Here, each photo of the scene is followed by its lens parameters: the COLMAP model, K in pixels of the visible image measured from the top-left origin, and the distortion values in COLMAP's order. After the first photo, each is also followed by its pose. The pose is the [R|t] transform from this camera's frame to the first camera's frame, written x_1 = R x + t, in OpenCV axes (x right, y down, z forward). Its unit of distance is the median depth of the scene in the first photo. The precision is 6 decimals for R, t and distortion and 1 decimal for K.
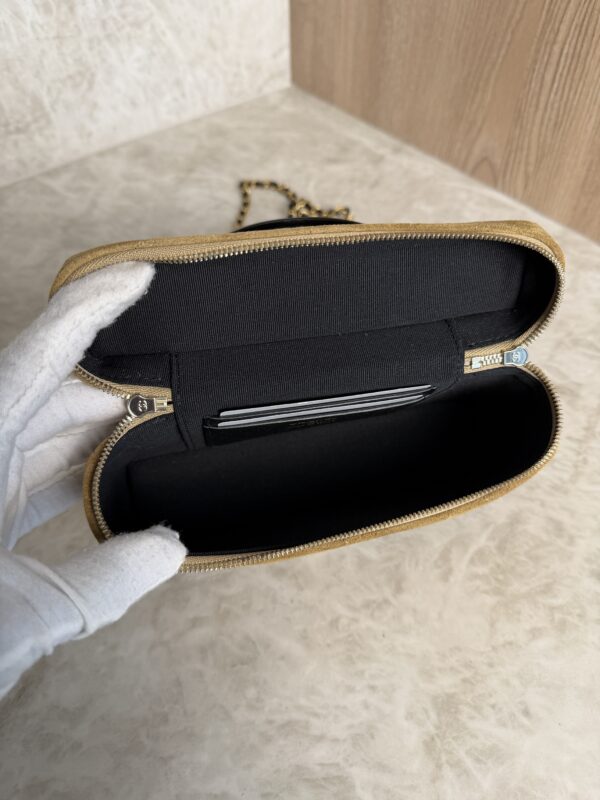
lens RADIAL K [[584.1, 0, 298.9], [0, 584.1, 398.8], [0, 0, 1]] dist [-0.041317, 0.006602]
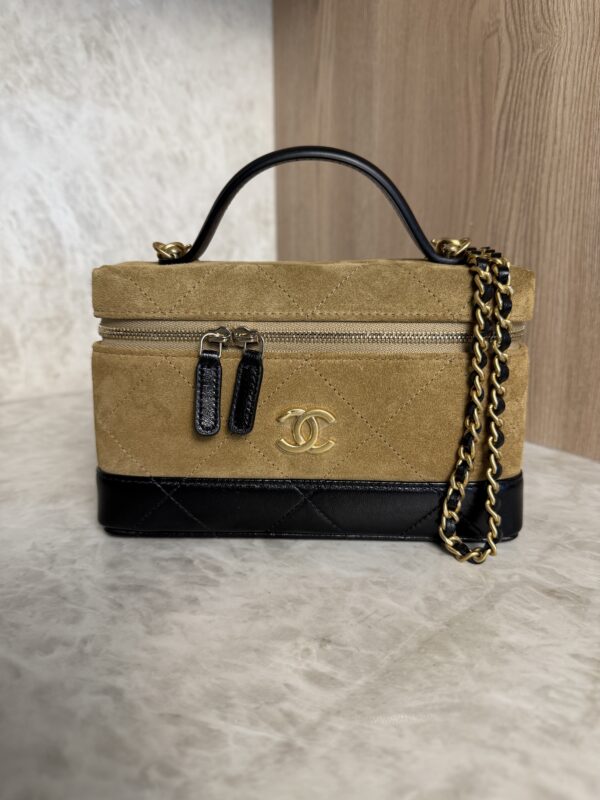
lens RADIAL K [[587.9, 0, 300.4], [0, 587.9, 403.0], [0, 0, 1]] dist [-0.042666, 0.008899]
pose [[0.994581, 0.024241, -0.101094, 0.211360], [-0.079210, 0.806511, -0.585890, 0.182678], [0.067331, 0.590723, 0.804061, 0.325979]]
